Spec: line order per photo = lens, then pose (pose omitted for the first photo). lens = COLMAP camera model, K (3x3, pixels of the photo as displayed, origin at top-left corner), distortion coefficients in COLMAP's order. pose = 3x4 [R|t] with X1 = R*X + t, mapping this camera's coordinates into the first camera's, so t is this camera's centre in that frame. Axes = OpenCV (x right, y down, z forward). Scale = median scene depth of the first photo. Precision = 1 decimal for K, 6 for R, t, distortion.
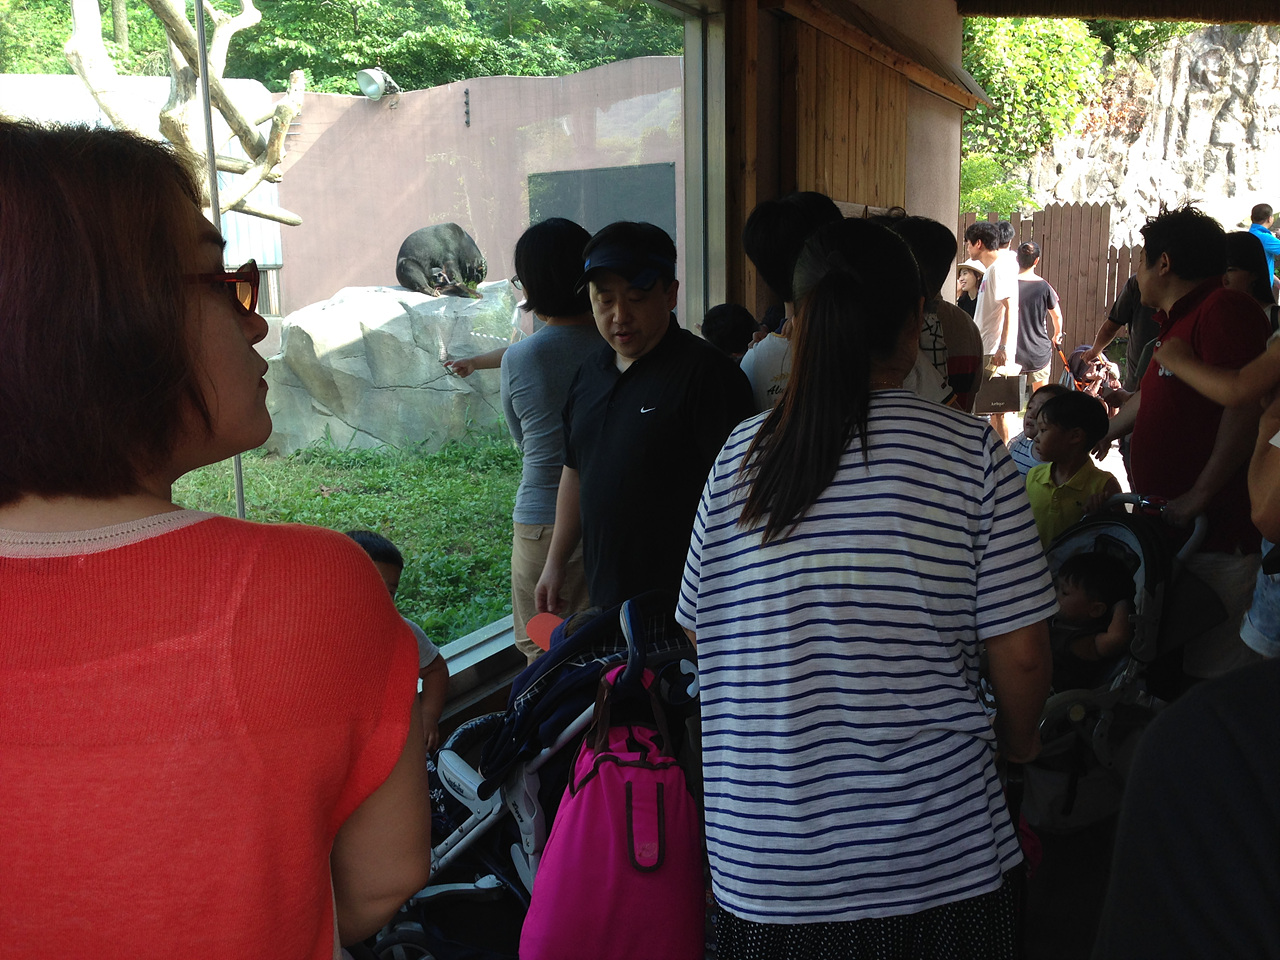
lens RADIAL K [[1163.8, 0, 640.0], [0, 1163.8, 480.0], [0, 0, 1]] dist [0.136387, -0.245847]
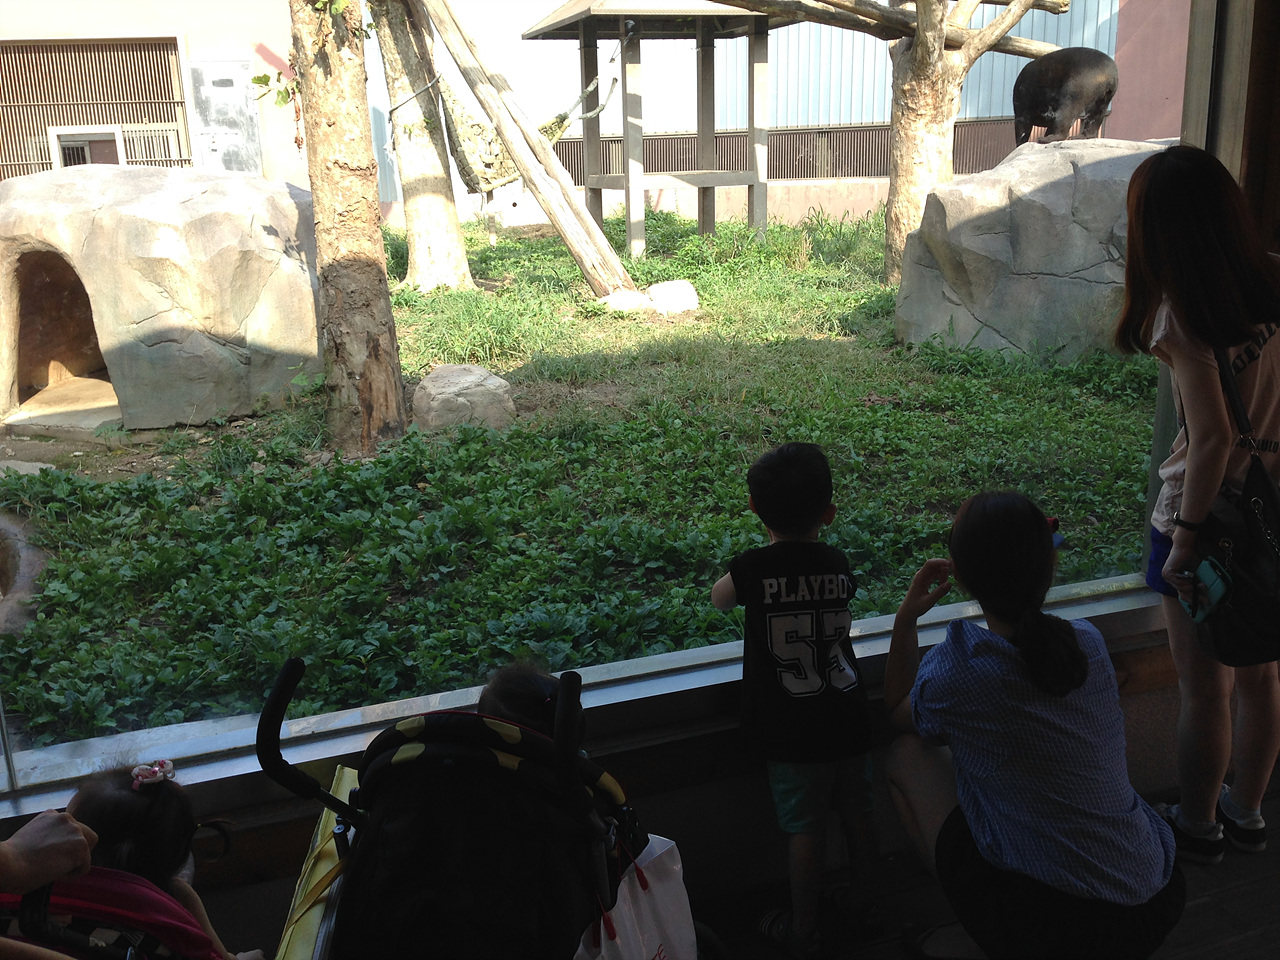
lens RADIAL K [[1163.8, 0, 640.0], [0, 1163.8, 480.0], [0, 0, 1]] dist [0.136387, -0.245847]
pose [[0.717744, 0.183894, -0.671585, 0.116772], [-0.101600, 0.981832, 0.160262, -0.033127], [0.688855, -0.046794, 0.723388, 0.182316]]
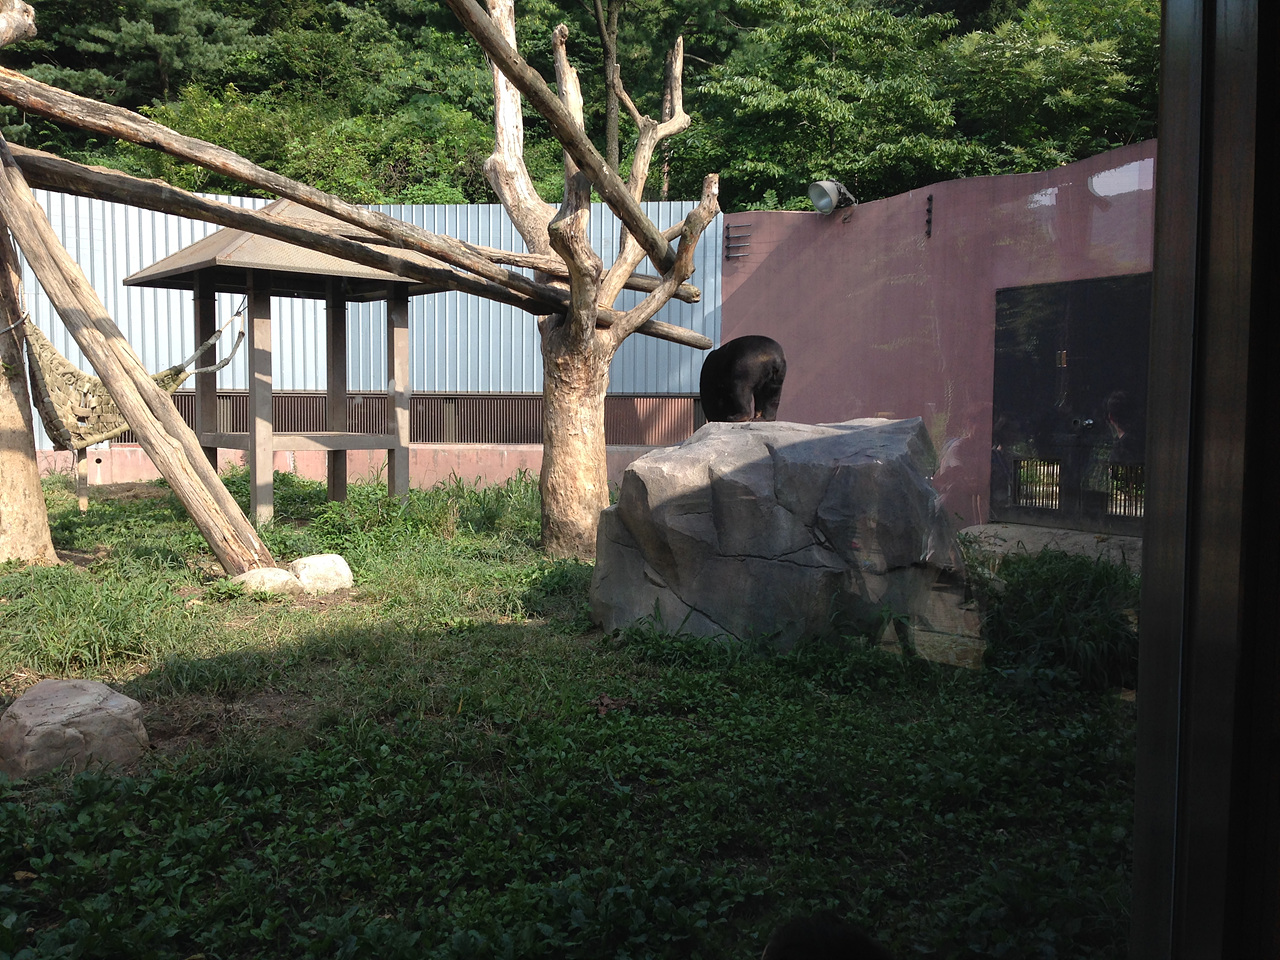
lens RADIAL K [[1163.0, 0, 640.0], [0, 1163.0, 480.0], [0, 0, 1]] dist [0.076025, -0.127150]
pose [[0.911768, 0.051537, -0.407460, 0.021932], [-0.095576, 0.991483, -0.088464, -0.041975], [0.399431, 0.119602, 0.908928, 0.222617]]
